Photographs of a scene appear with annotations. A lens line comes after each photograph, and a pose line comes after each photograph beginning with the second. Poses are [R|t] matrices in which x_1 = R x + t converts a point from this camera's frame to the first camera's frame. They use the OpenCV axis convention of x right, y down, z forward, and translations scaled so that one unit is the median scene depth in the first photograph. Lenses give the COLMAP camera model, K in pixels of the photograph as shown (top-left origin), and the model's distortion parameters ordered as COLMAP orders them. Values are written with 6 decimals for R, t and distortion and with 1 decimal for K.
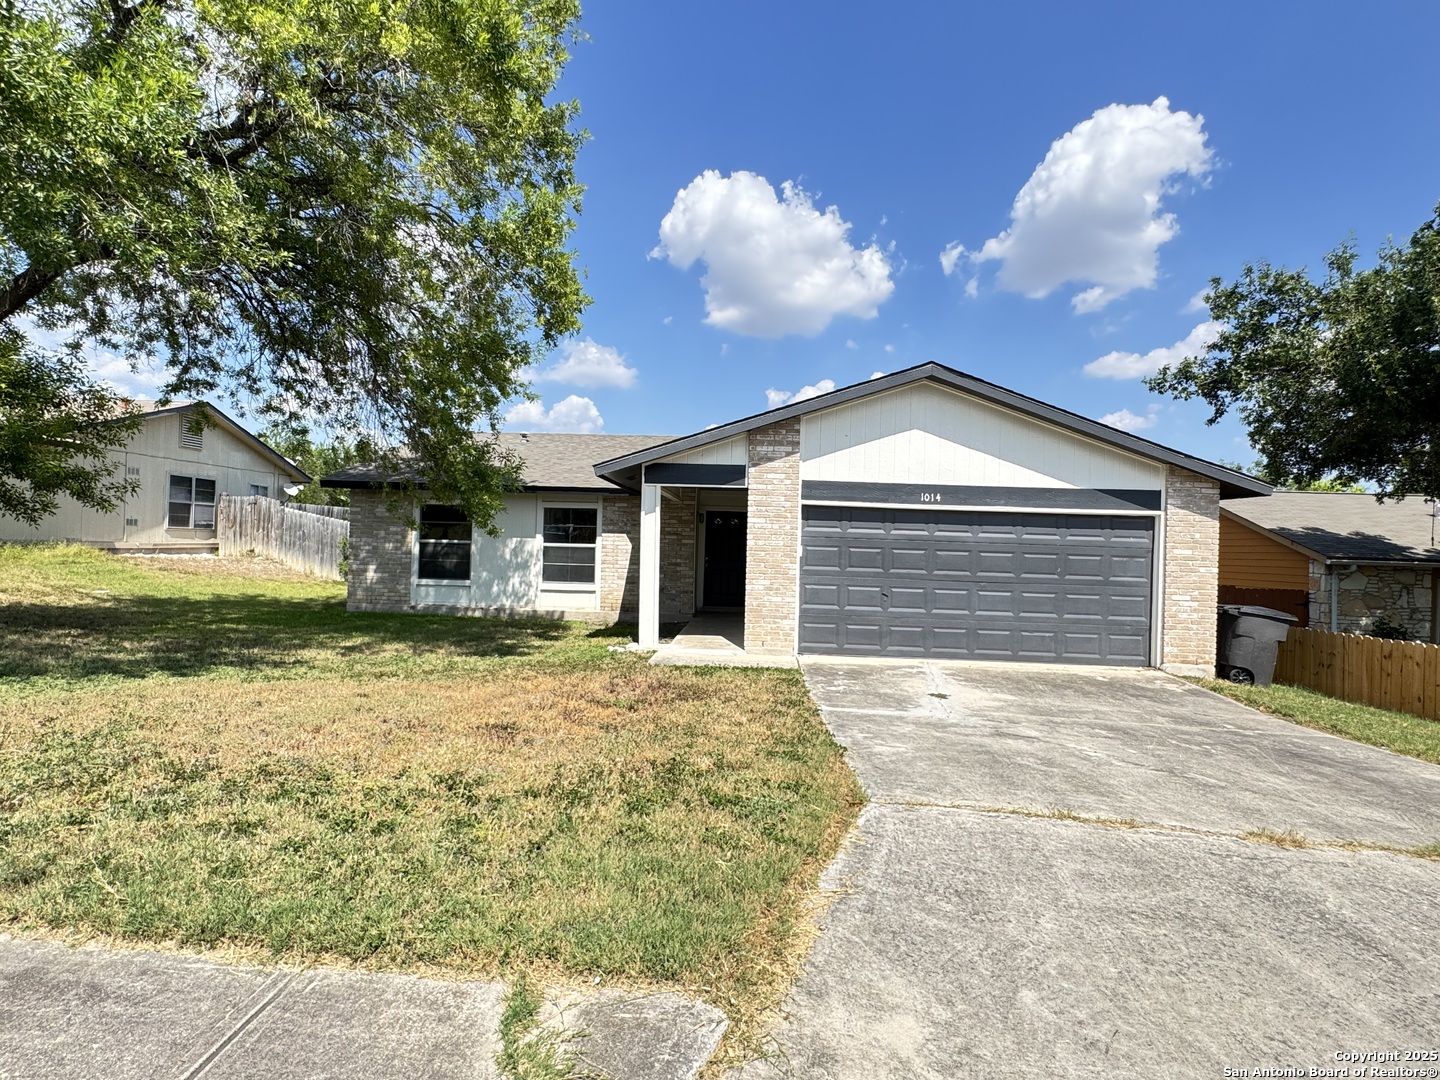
lens RADIAL K [[764.7, 0, 720.0], [0, 764.7, 540.0], [0, 0, 1]] dist [0.004253, 0.000523]
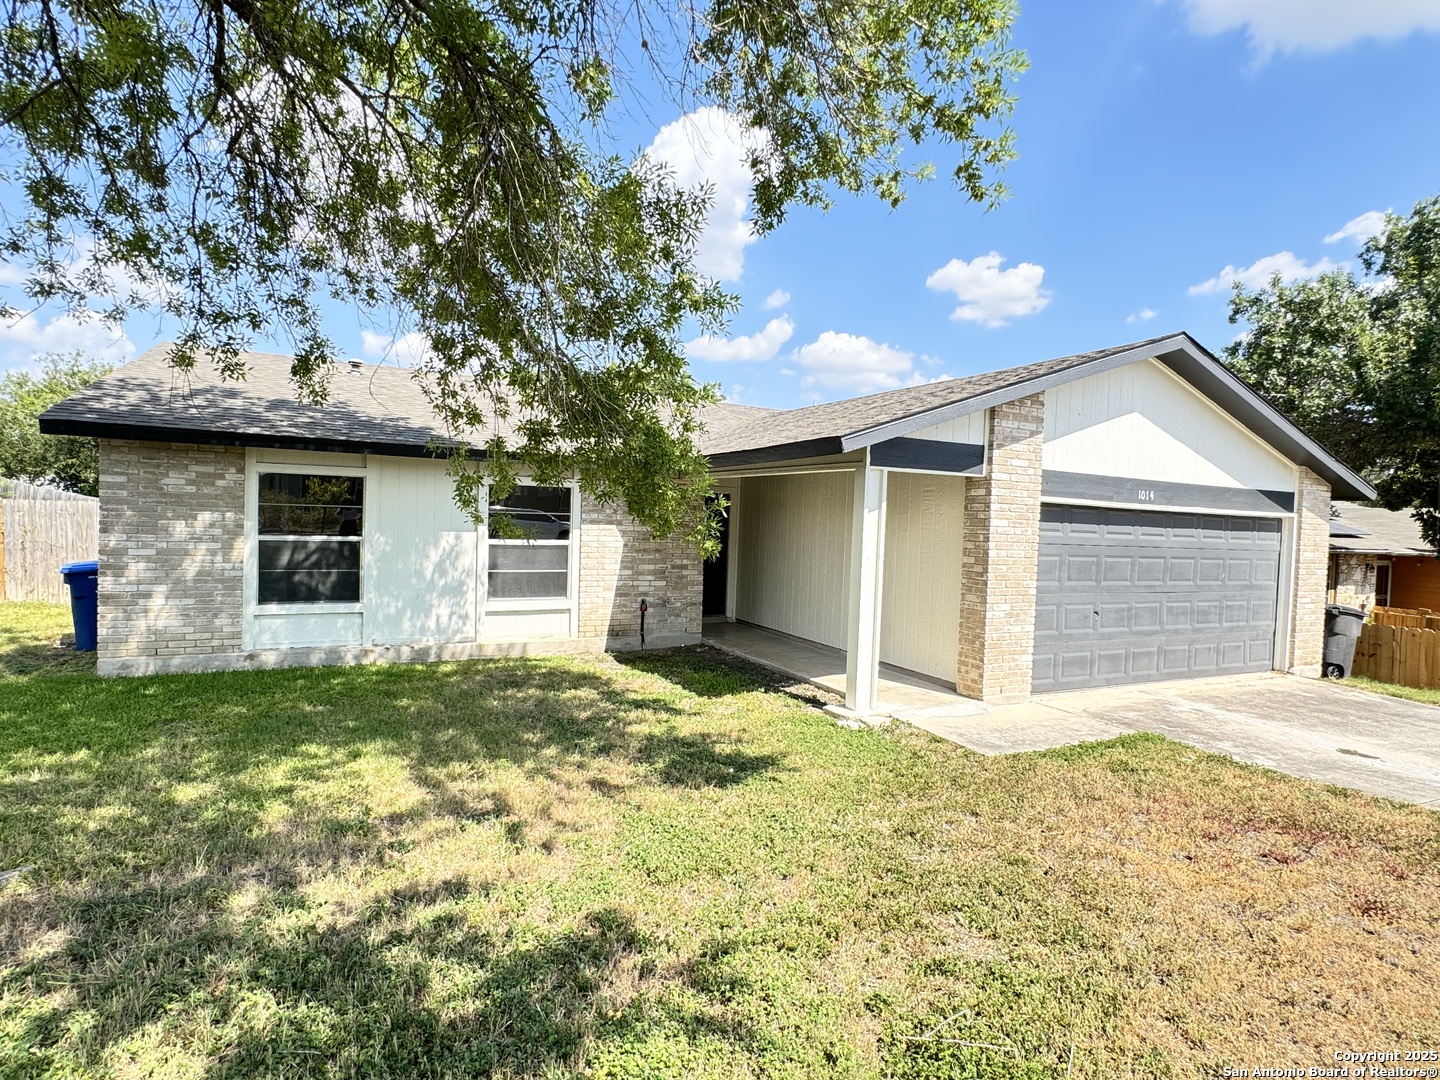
lens RADIAL K [[764.7, 0, 720.0], [0, 764.7, 540.0], [0, 0, 1]] dist [0.004253, 0.000523]
pose [[0.869642, -0.012451, 0.493527, -0.384548], [-0.011998, 0.998854, 0.046341, -0.028049], [-0.493538, -0.046222, 0.868495, 0.351455]]
